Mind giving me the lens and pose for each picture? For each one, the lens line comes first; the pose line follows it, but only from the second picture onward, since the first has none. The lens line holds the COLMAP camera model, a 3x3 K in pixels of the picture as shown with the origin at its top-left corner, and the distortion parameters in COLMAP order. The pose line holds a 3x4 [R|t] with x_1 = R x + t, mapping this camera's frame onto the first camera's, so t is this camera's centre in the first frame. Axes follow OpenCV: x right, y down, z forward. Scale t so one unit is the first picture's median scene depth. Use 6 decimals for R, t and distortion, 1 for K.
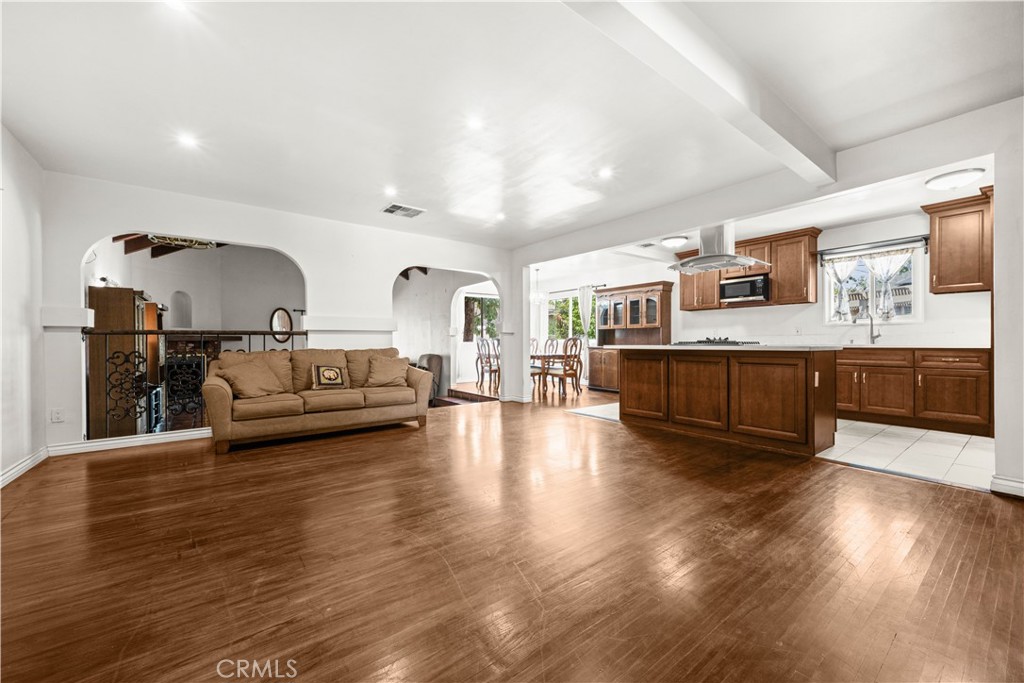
lens RADIAL K [[403.6, 0, 512.0], [0, 403.6, 341.8], [0, 0, 1]] dist [-0.001568, -0.000592]
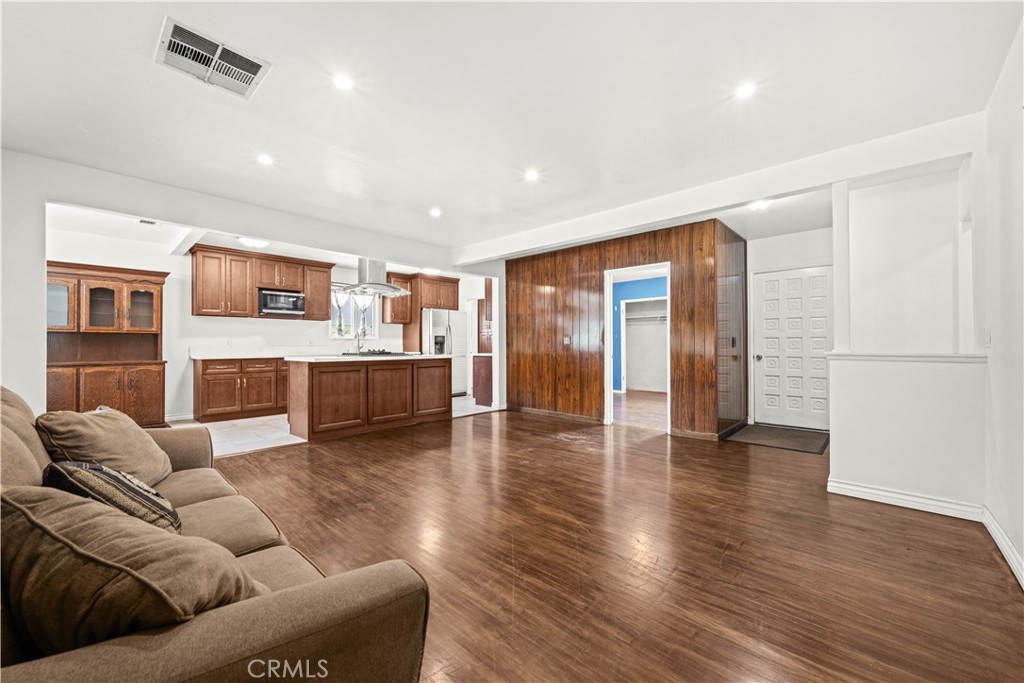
lens RADIAL K [[403.6, 0, 520.1], [0, 403.6, 342.0], [0, 0, 1]] dist [-0.001568, -0.000592]
pose [[-0.180081, 0.011172, 0.983588, -0.645177], [-0.000134, 0.999935, -0.011382, -0.015530], [-0.983652, -0.002182, -0.180068, 0.637184]]
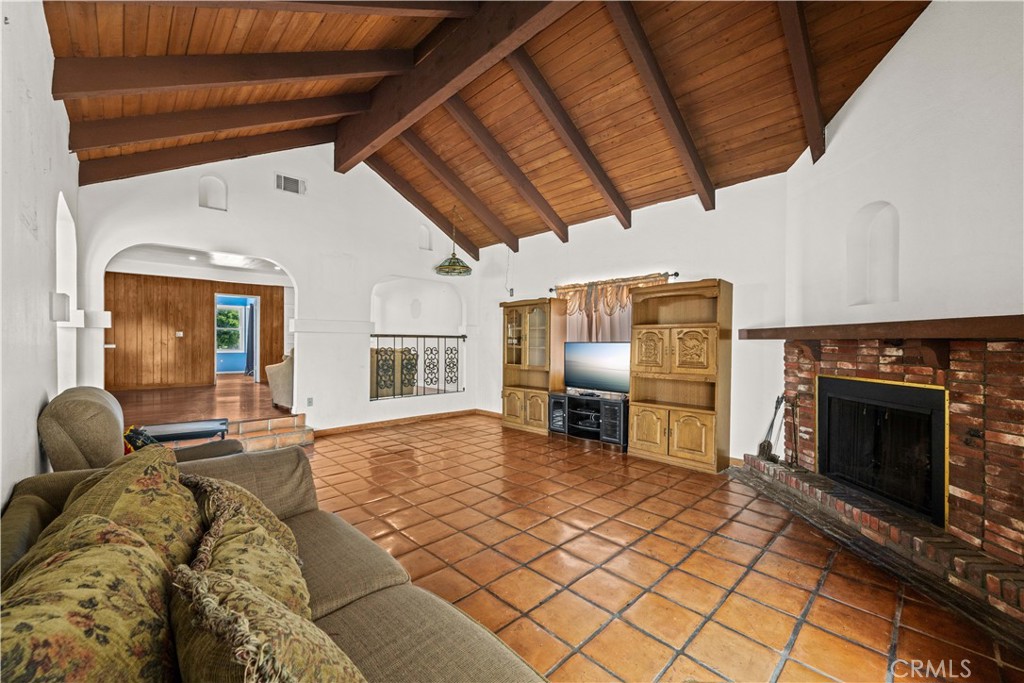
lens RADIAL K [[403.6, 0, 508.4], [0, 403.6, 345.8], [0, 0, 1]] dist [-0.001568, -0.000592]
pose [[-0.993013, 0.000309, -0.118005, -0.718379], [-0.000708, 0.999963, 0.008582, 0.000410], [0.118003, 0.008606, -0.992976, 2.086750]]
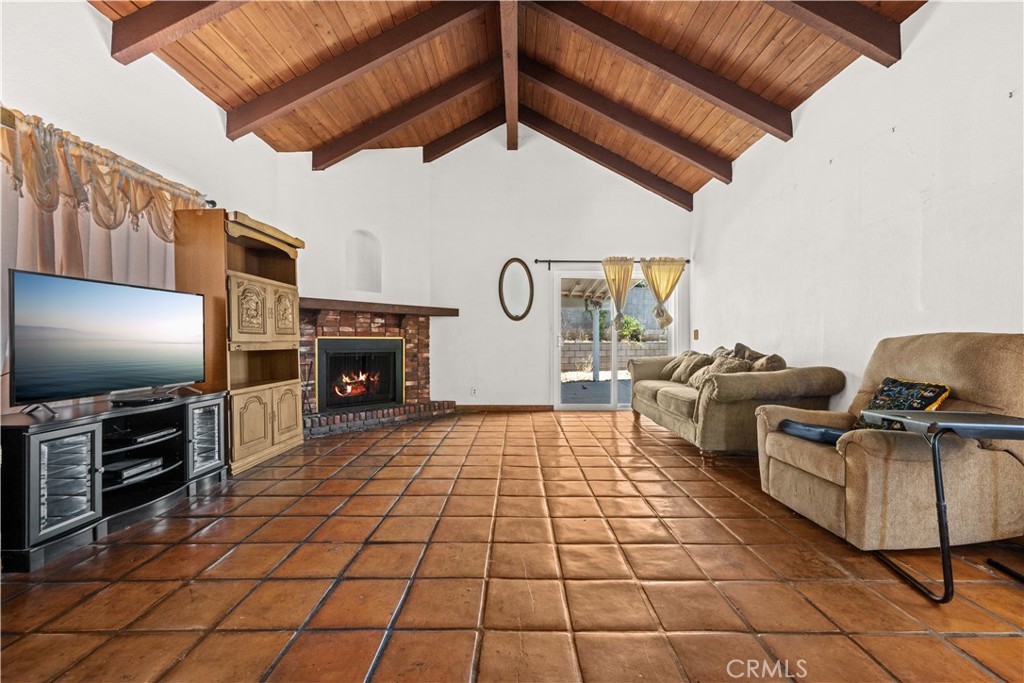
lens RADIAL K [[403.6, 0, 512.7], [0, 403.6, 345.9], [0, 0, 1]] dist [-0.001568, -0.000592]
pose [[0.797787, 0.009623, -0.602862, -0.445994], [-0.002057, 0.999910, 0.013238, 0.059659], [0.602936, -0.009321, 0.797735, 1.034670]]
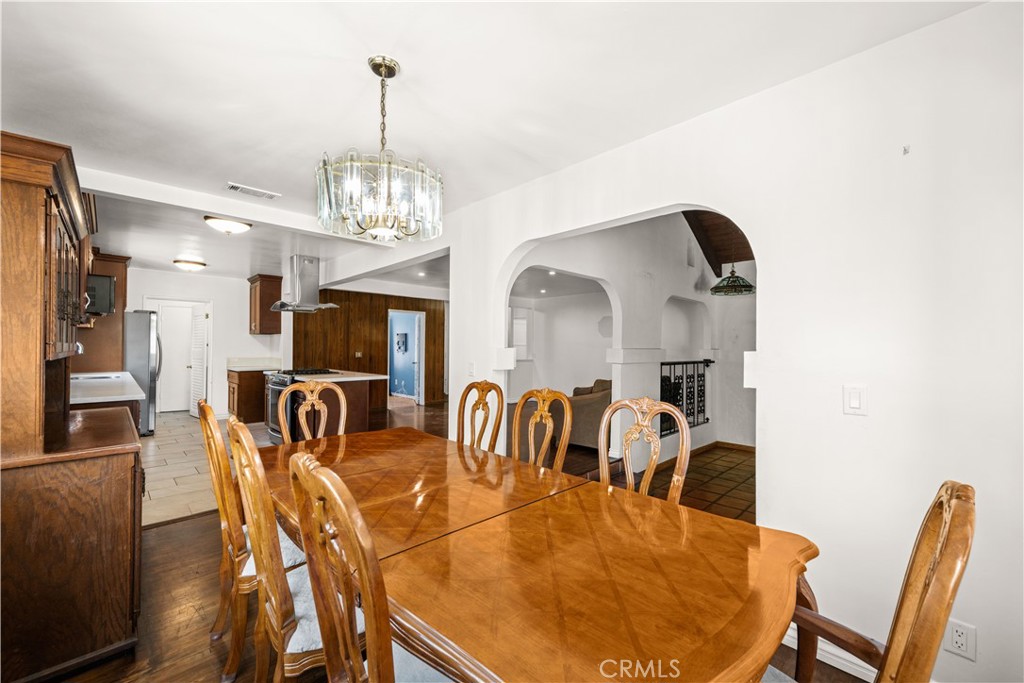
lens RADIAL K [[403.6, 0, 510.2], [0, 403.6, 341.7], [0, 0, 1]] dist [-0.001568, -0.000592]
pose [[-0.992104, -0.006142, -0.125271, 0.041574], [-0.004261, 0.999874, -0.015281, -0.058884], [0.125349, -0.014627, -0.992005, 1.854831]]
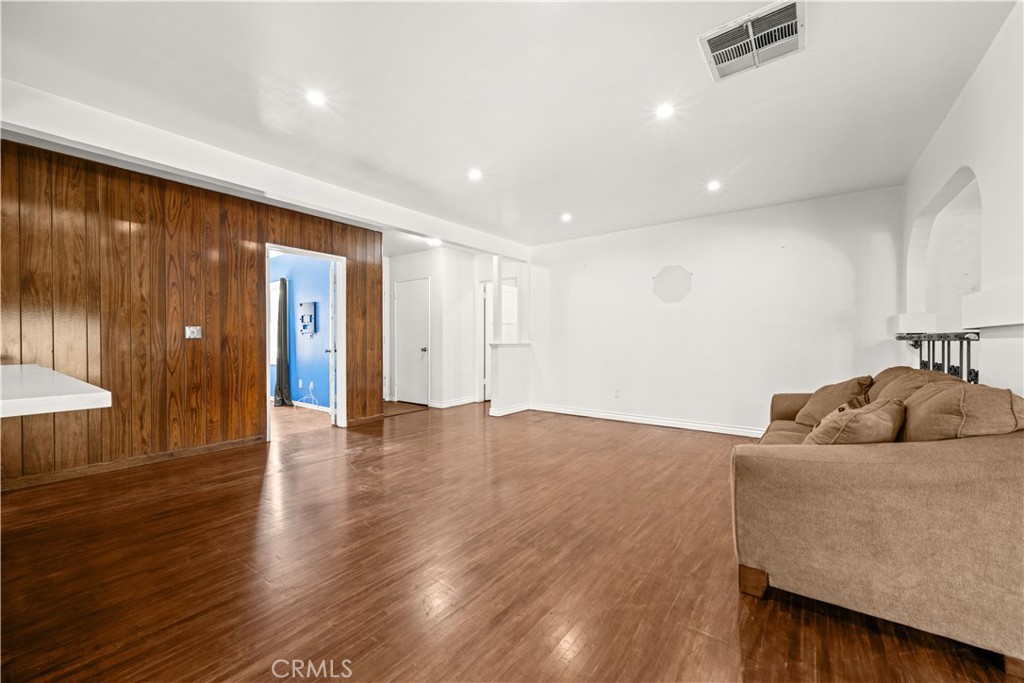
lens RADIAL K [[403.6, 0, 514.3], [0, 403.6, 342.8], [0, 0, 1]] dist [-0.001568, -0.000592]
pose [[-0.960932, 0.005487, -0.276729, 0.069036], [0.003279, 0.999959, 0.008440, -0.017858], [0.276764, 0.007203, -0.960911, 1.133252]]
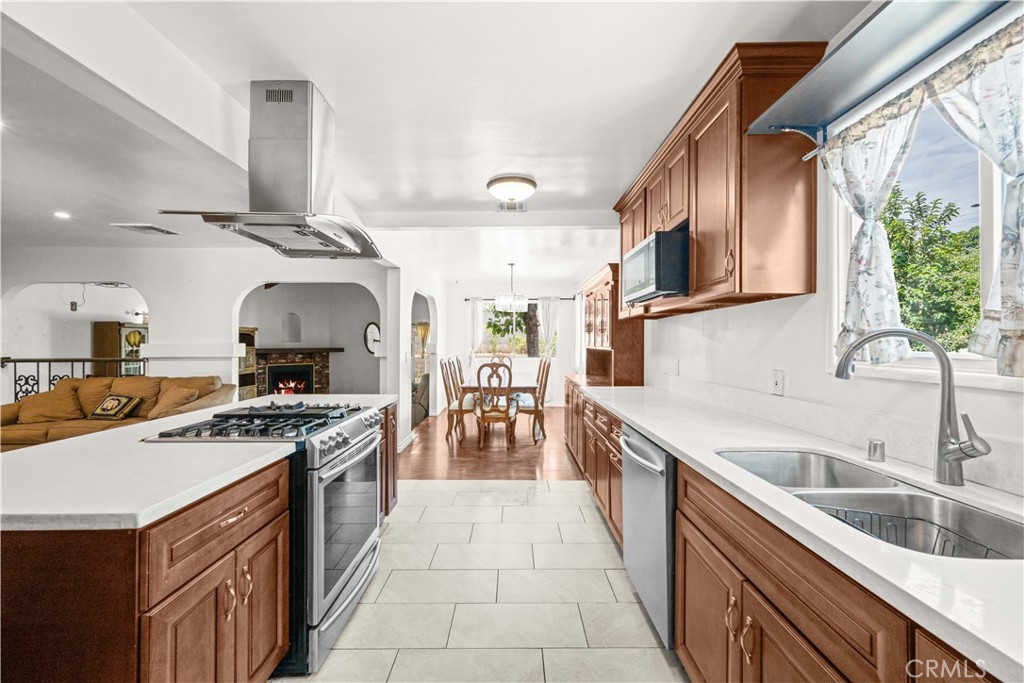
lens RADIAL K [[403.6, 0, 518.1], [0, 403.6, 341.1], [0, 0, 1]] dist [-0.001568, -0.000592]
pose [[0.801298, 0.001144, -0.598264, 0.787149], [-0.000775, 0.999999, 0.000875, -0.064234], [0.598264, -0.000238, 0.801299, 0.655127]]
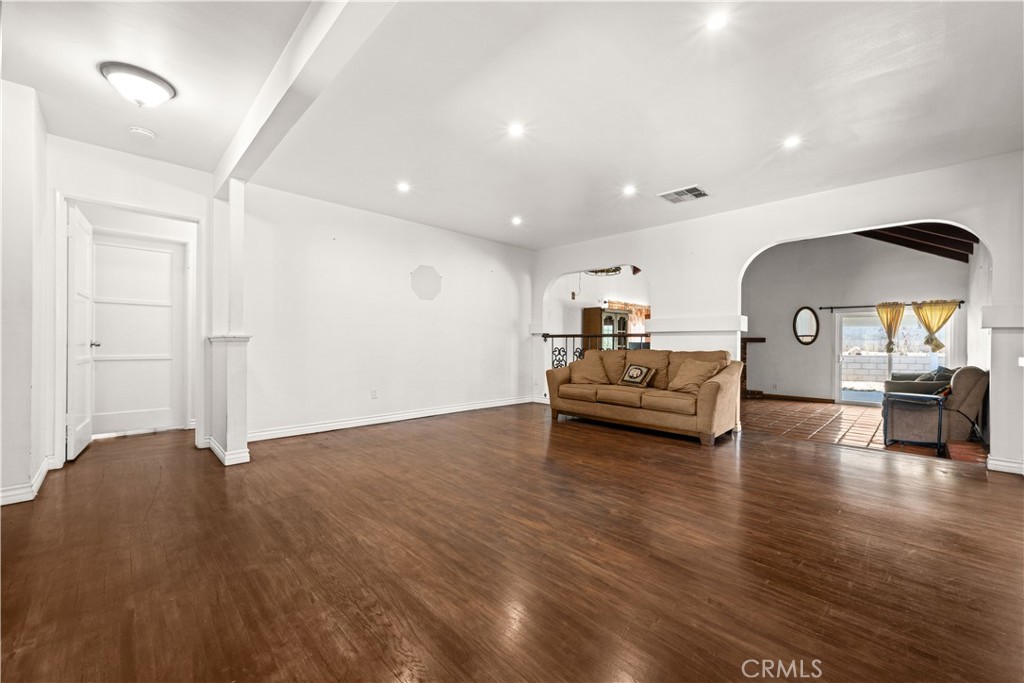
lens RADIAL K [[403.6, 0, 517.1], [0, 403.6, 339.8], [0, 0, 1]] dist [-0.001568, -0.000592]
pose [[0.126601, -0.000934, -0.991953, 0.474747], [-0.008092, 0.999965, -0.001975, -0.002530], [0.991921, 0.008277, 0.126589, 0.446631]]
